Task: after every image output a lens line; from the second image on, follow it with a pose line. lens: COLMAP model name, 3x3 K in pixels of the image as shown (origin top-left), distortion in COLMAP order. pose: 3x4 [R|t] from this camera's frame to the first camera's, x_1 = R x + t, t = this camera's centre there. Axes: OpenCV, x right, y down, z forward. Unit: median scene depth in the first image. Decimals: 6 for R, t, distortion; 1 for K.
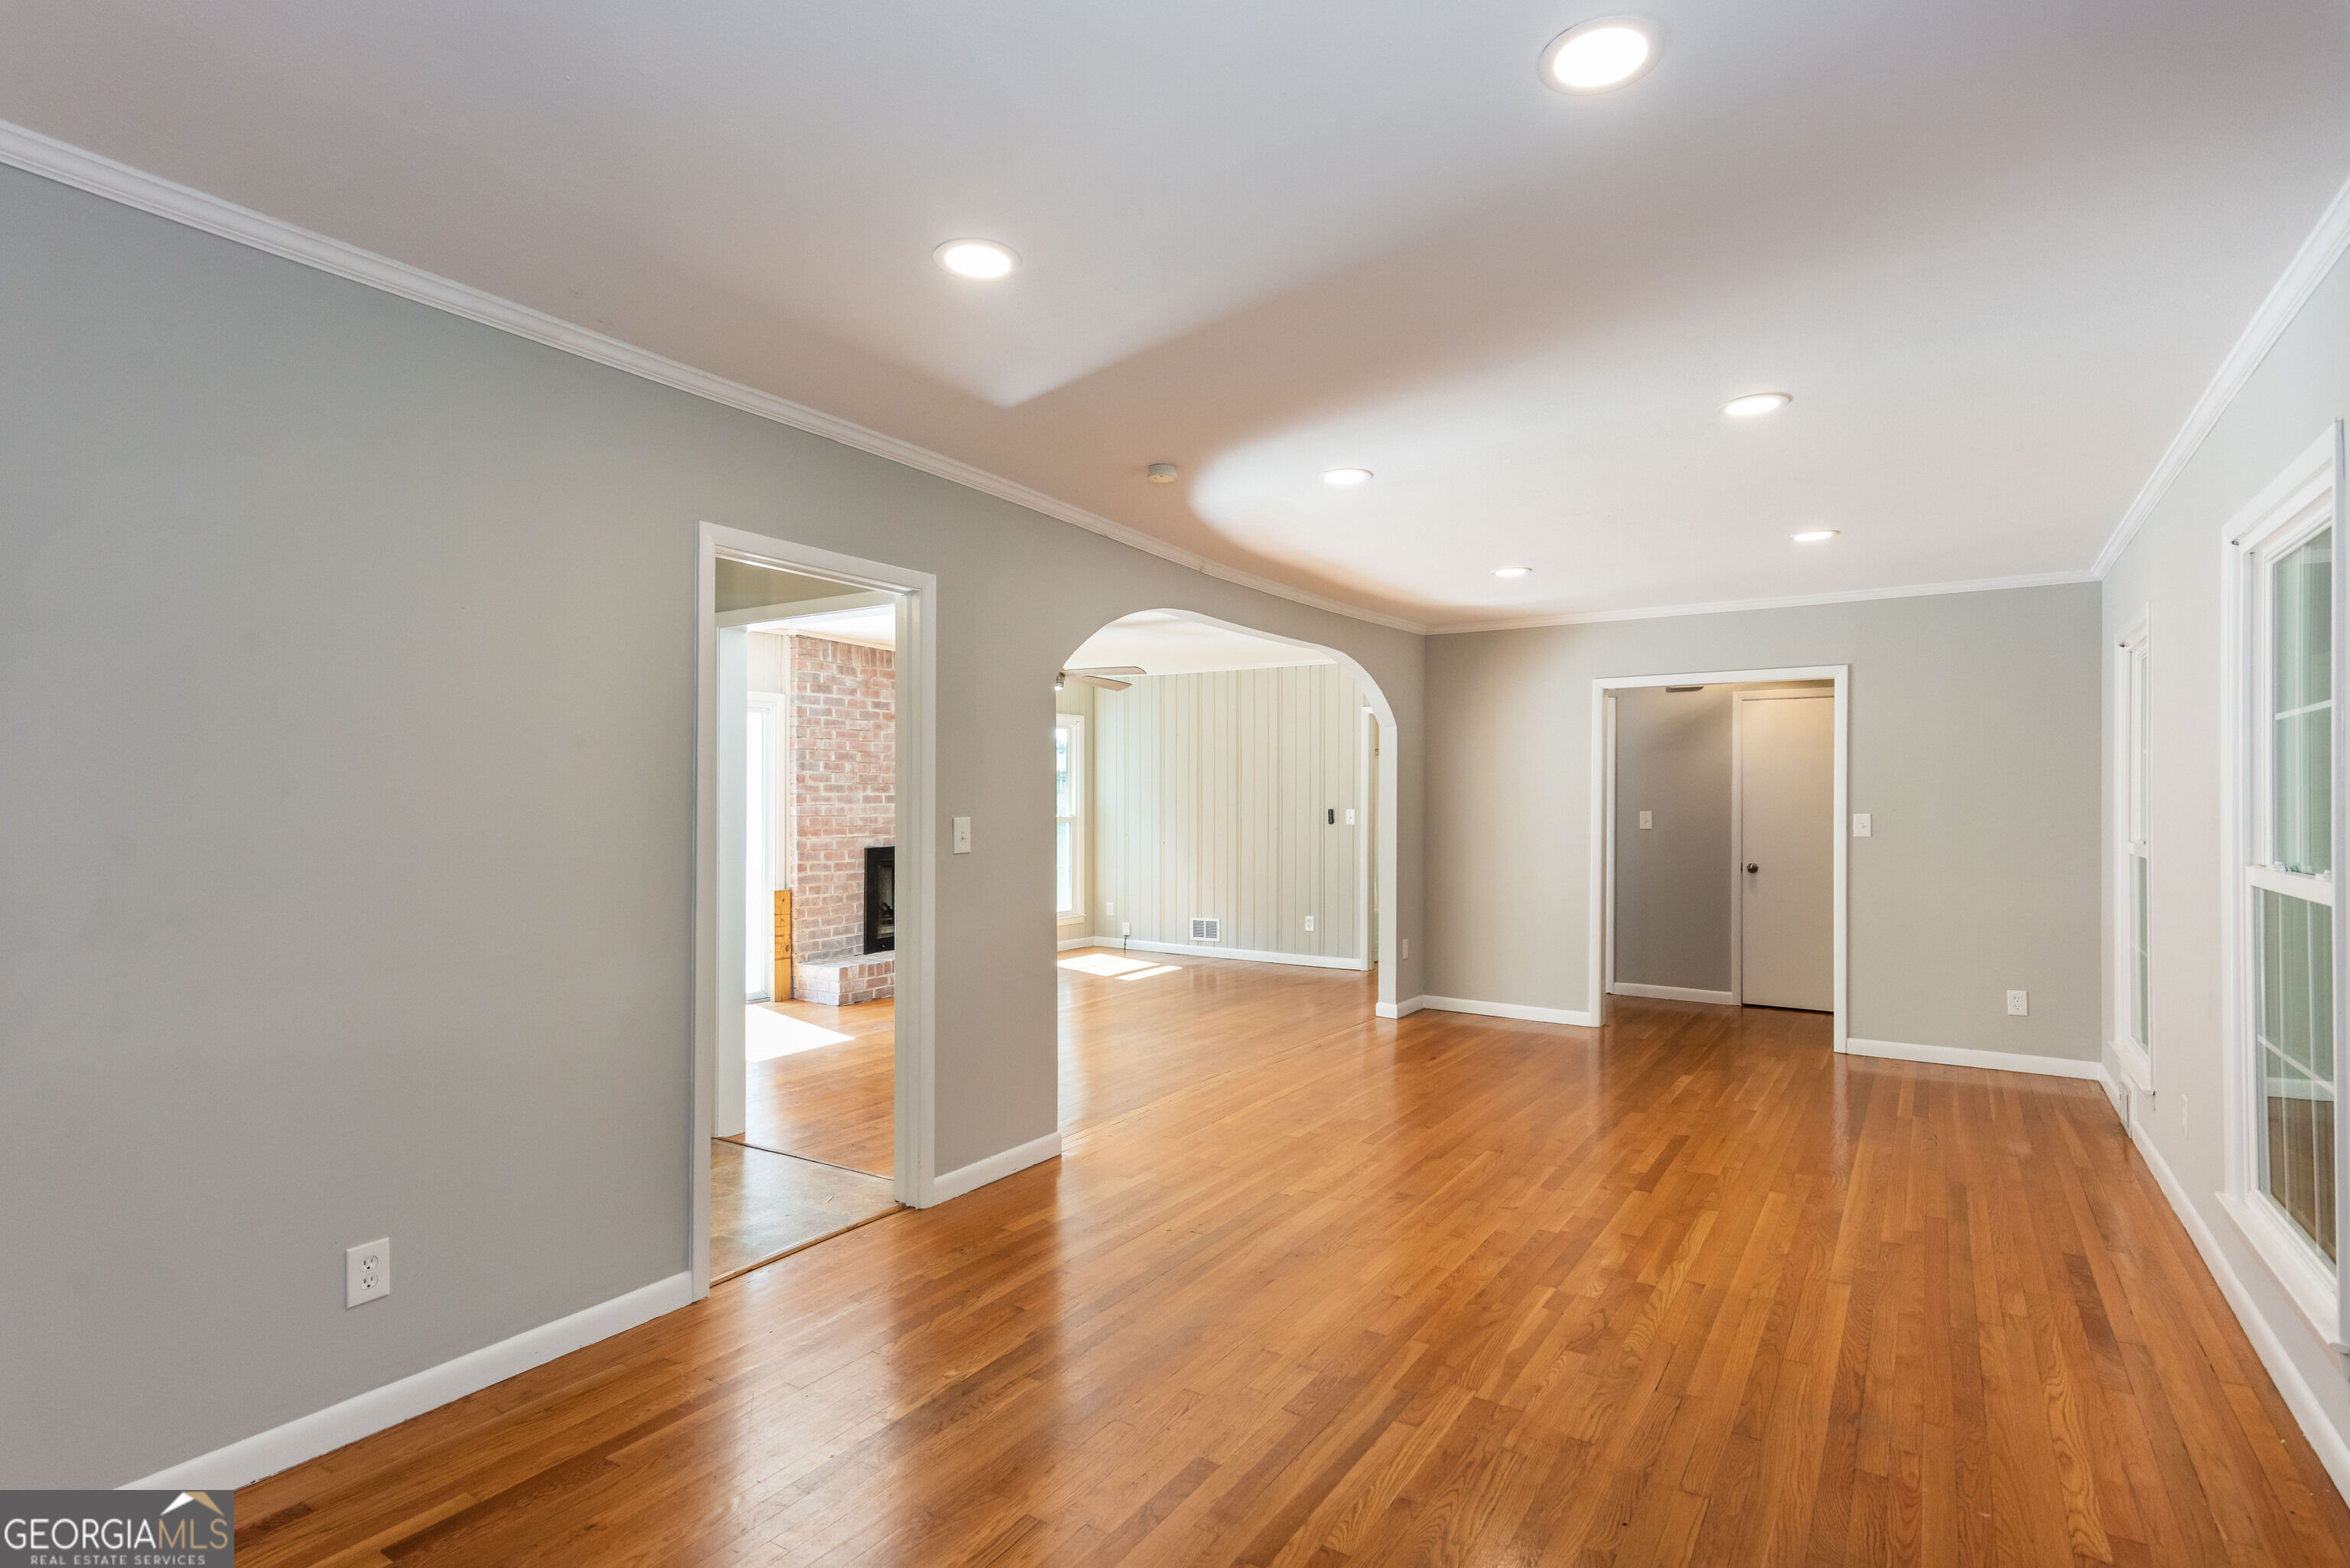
lens RADIAL K [[1160.4, 0, 1186.5], [0, 1160.4, 808.2], [0, 0, 1]] dist [0.013570, 0.000747]
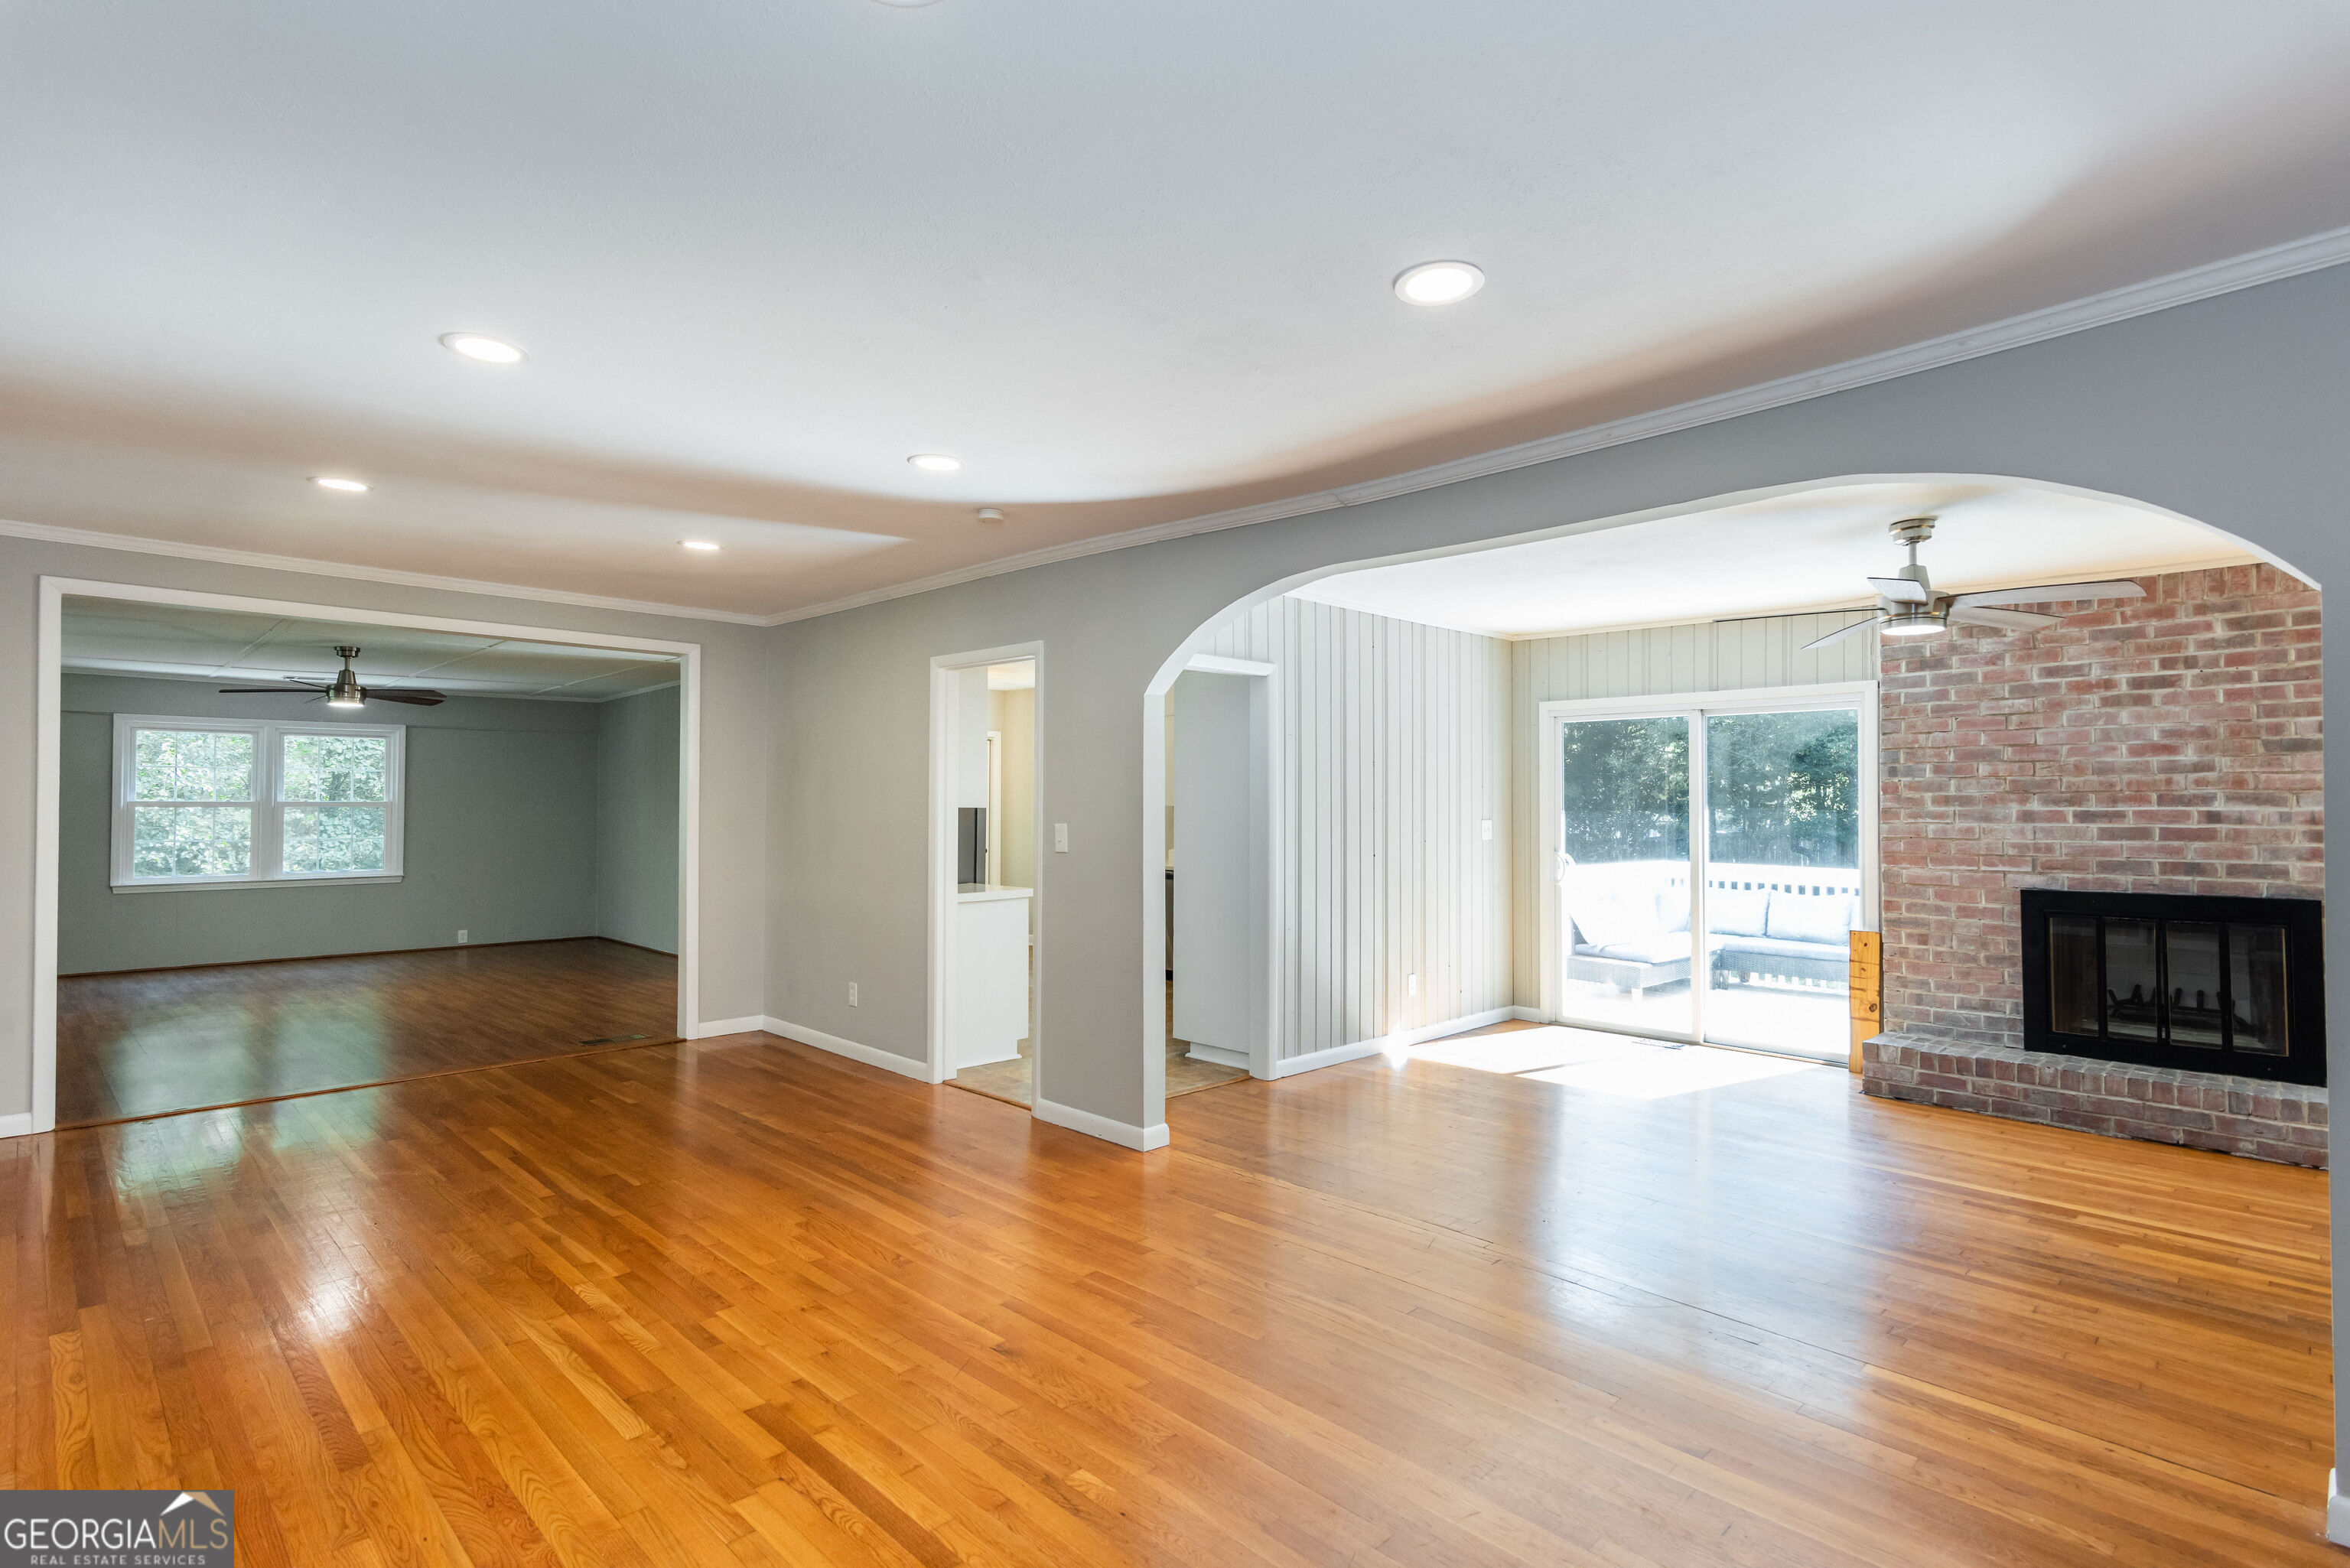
lens RADIAL K [[1160.4, 0, 1173.6], [0, 1160.4, 778.1], [0, 0, 1]] dist [0.013570, 0.000747]
pose [[-0.215975, -0.027746, -0.976005, 0.585264], [-0.015901, 0.999564, -0.024898, -0.006288], [0.976269, 0.010142, -0.216322, 0.808682]]
